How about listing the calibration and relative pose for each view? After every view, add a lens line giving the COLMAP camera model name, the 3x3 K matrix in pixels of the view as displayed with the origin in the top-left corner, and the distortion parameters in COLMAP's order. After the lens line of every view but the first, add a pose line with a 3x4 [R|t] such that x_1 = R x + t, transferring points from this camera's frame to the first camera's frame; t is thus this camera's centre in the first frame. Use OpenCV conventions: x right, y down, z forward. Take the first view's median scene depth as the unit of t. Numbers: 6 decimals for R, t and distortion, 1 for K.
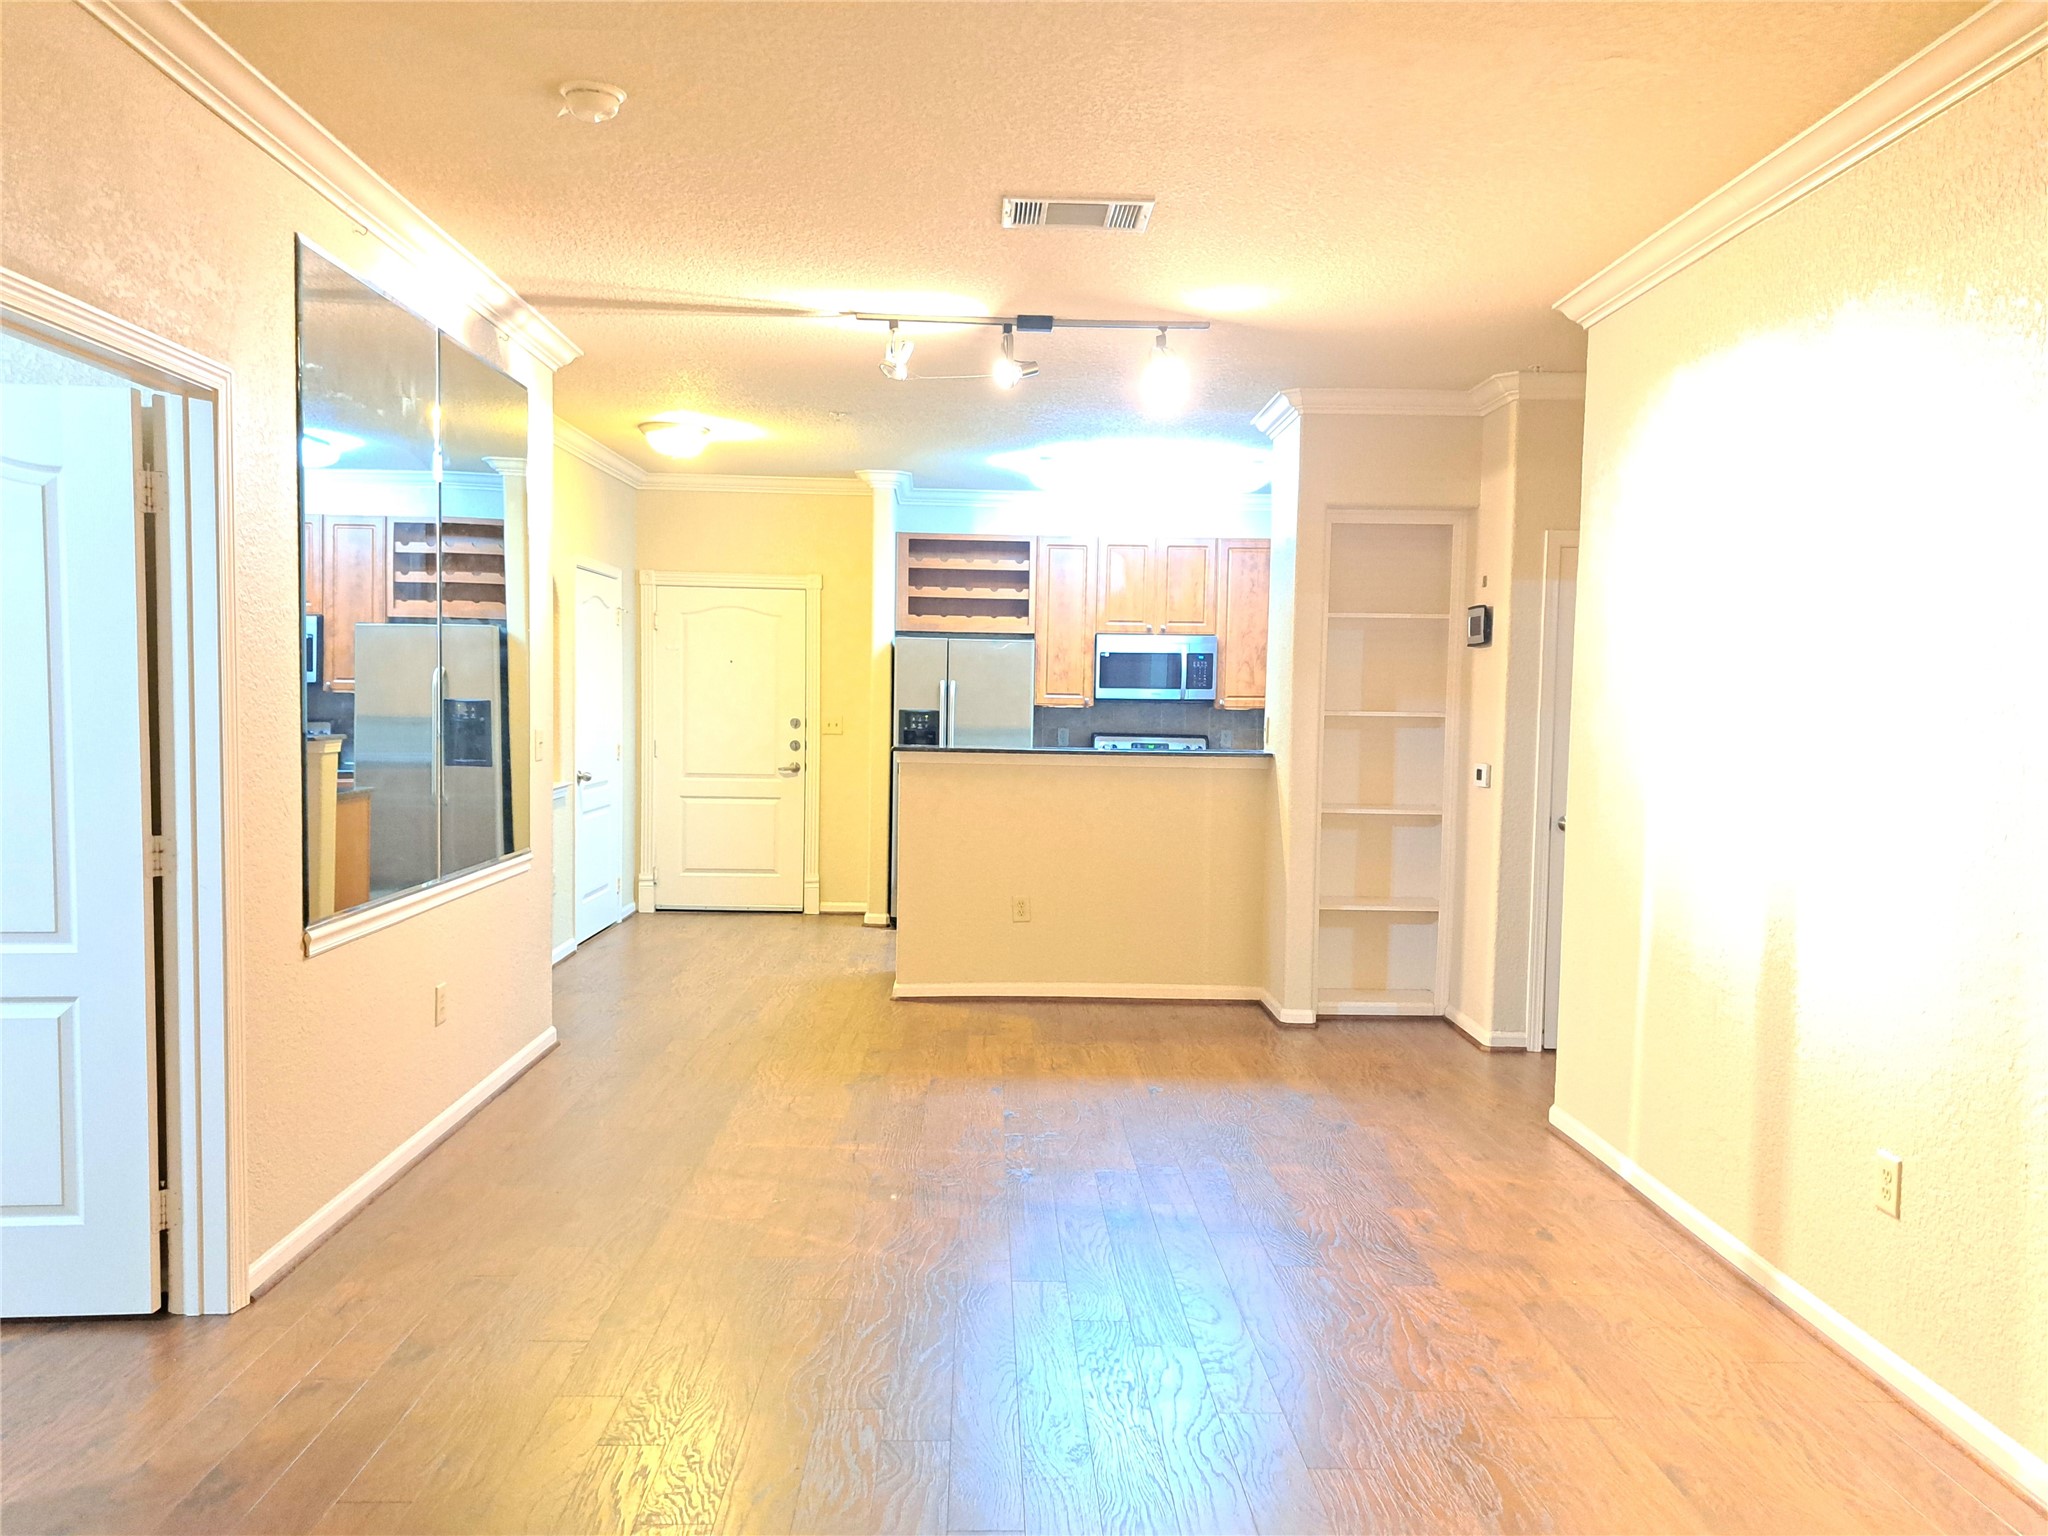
lens RADIAL K [[1455.7, 0, 1039.2], [0, 1455.7, 770.5], [0, 0, 1]] dist [0.047783, -0.036733]
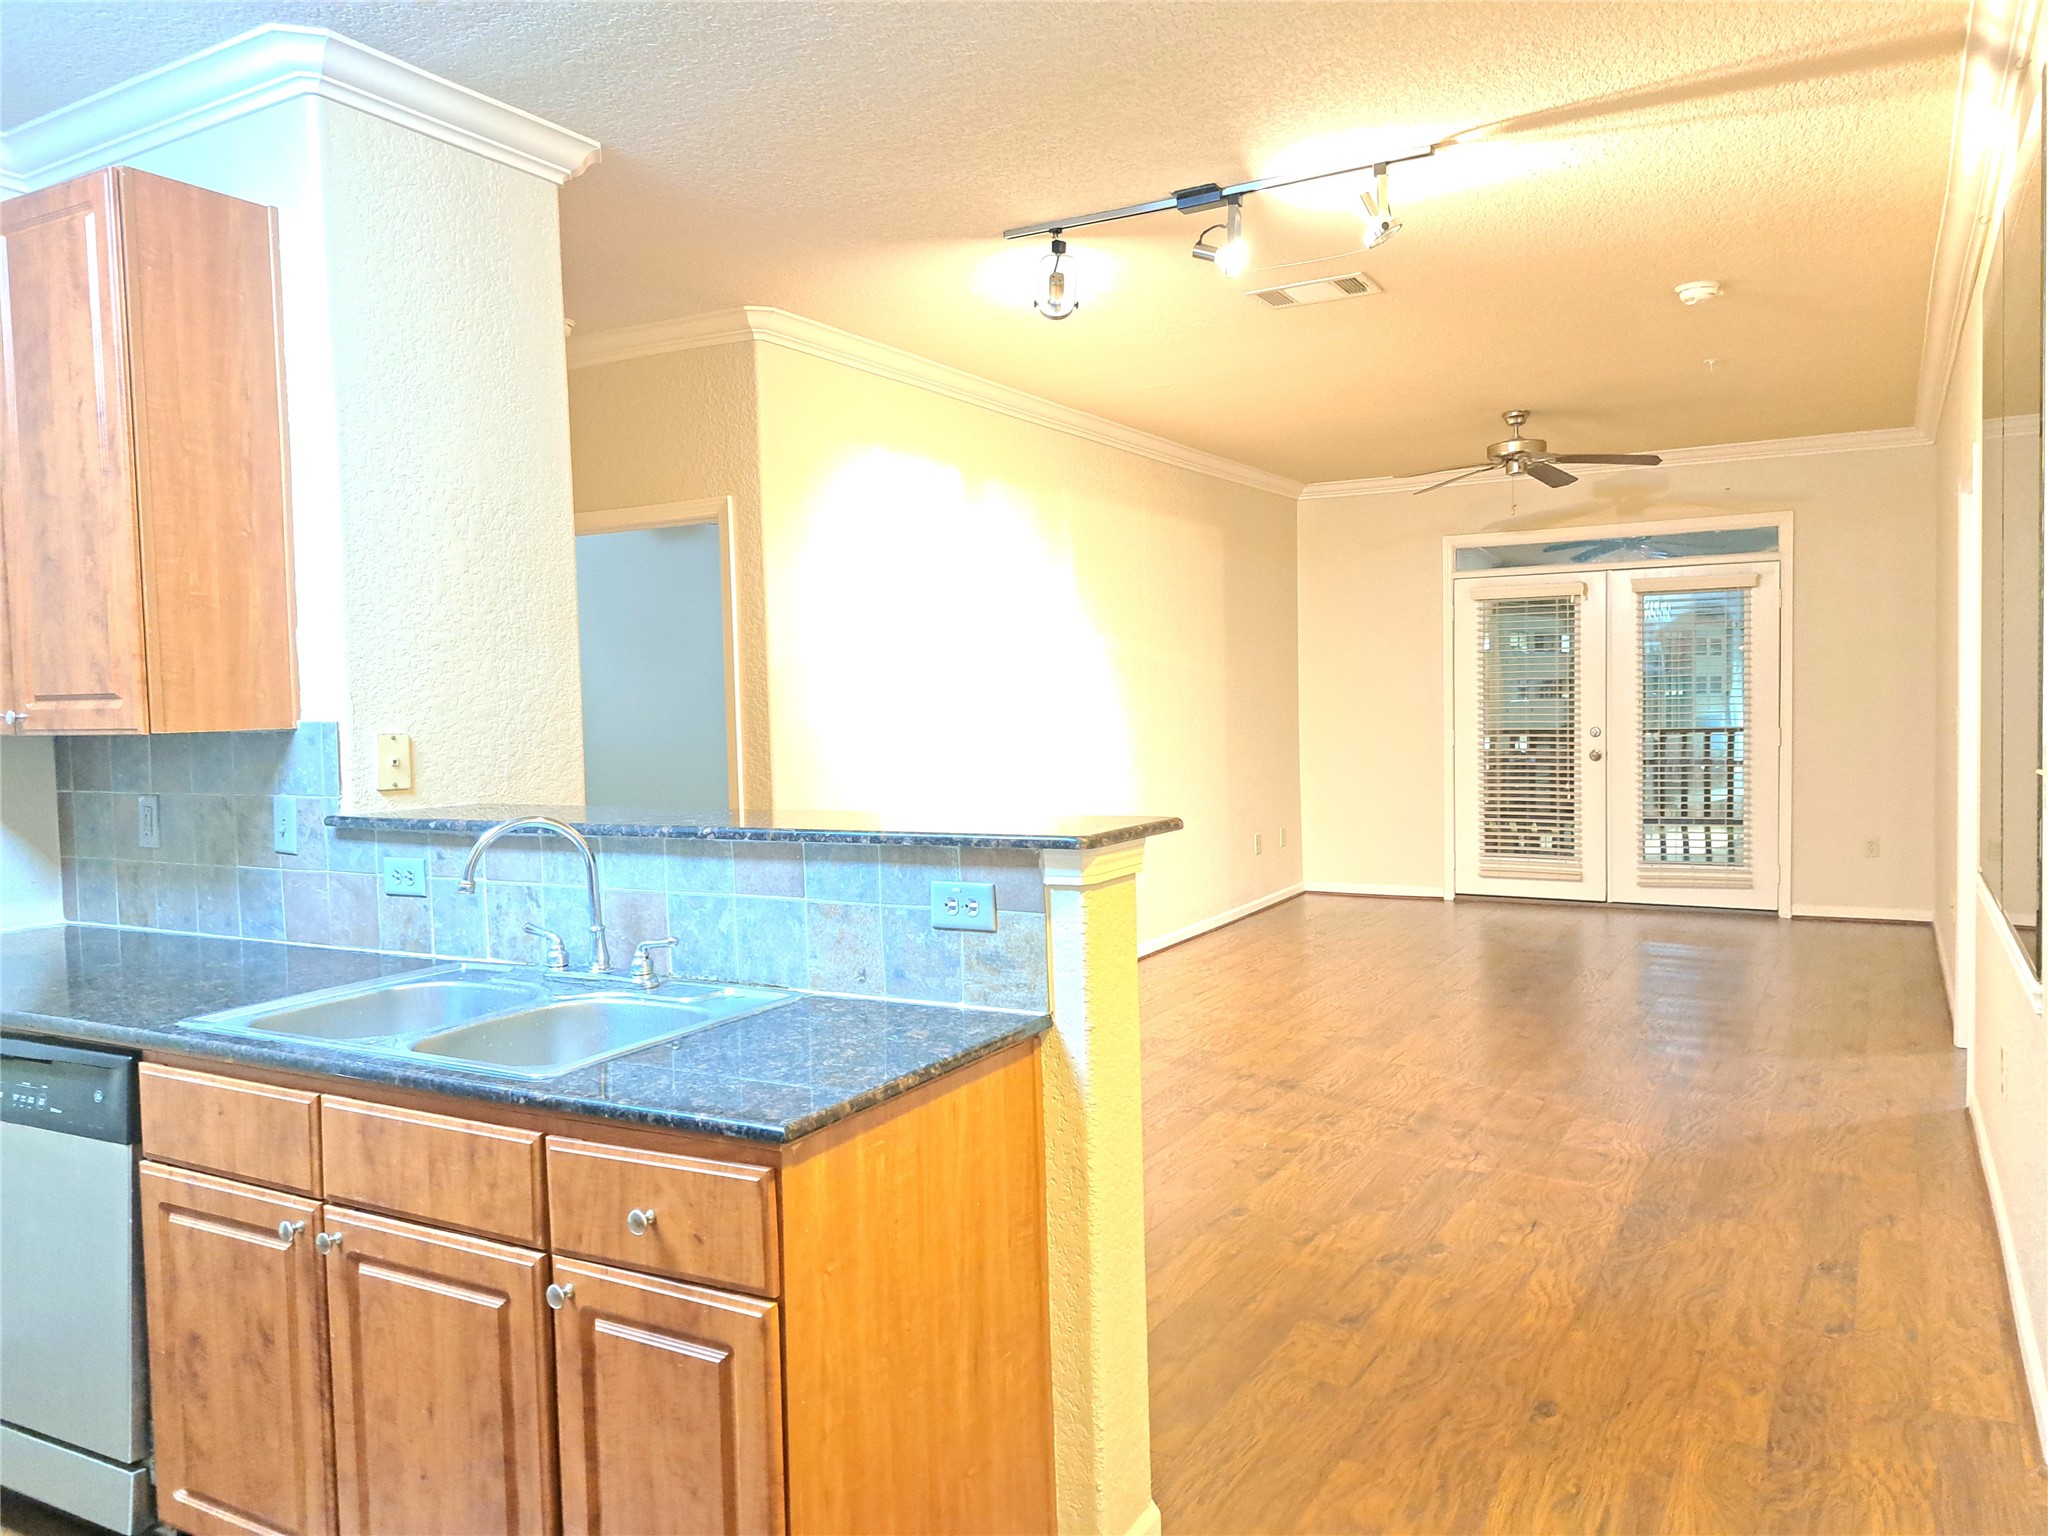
lens RADIAL K [[1455.7, 0, 1052.5], [0, 1455.7, 755.0], [0, 0, 1]] dist [0.047783, -0.036733]
pose [[-0.851545, -0.018806, 0.523944, -0.574311], [0.036604, 0.994785, 0.095195, -0.149631], [-0.523002, 0.100241, -0.846416, 2.848663]]
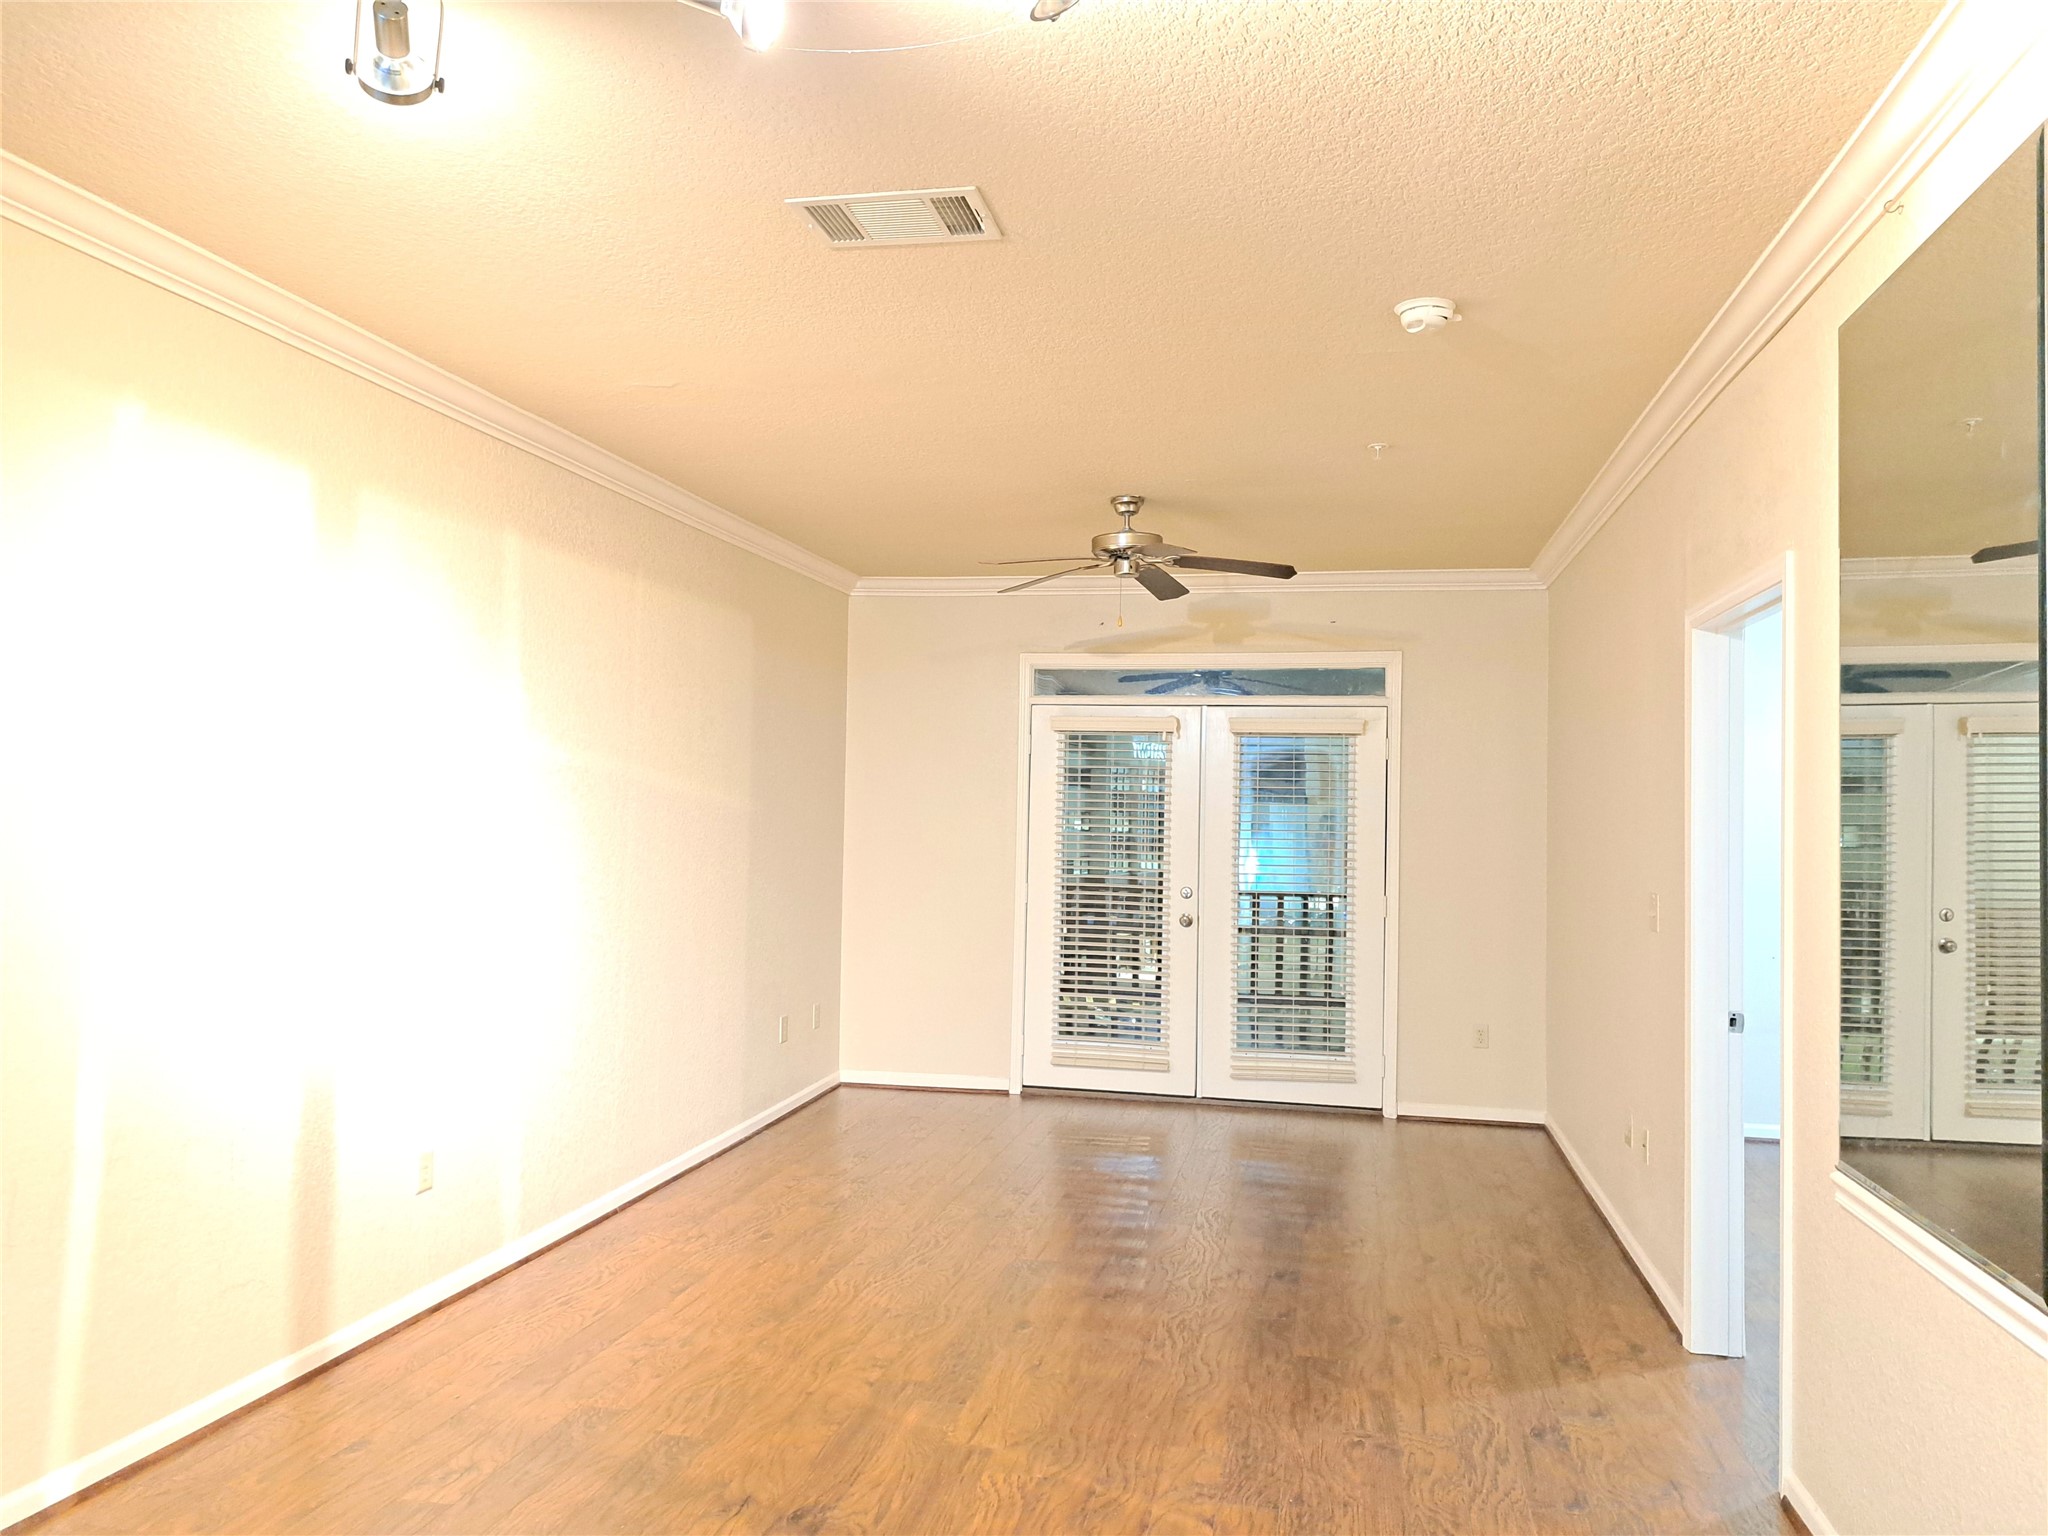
lens RADIAL K [[1455.7, 0, 1039.8], [0, 1455.7, 771.5], [0, 0, 1]] dist [0.047783, -0.036733]
pose [[-0.969247, -0.026142, 0.244696, -0.315945], [-0.020509, 0.999463, 0.025537, -0.141989], [-0.245233, 0.019733, -0.969263, 2.240828]]
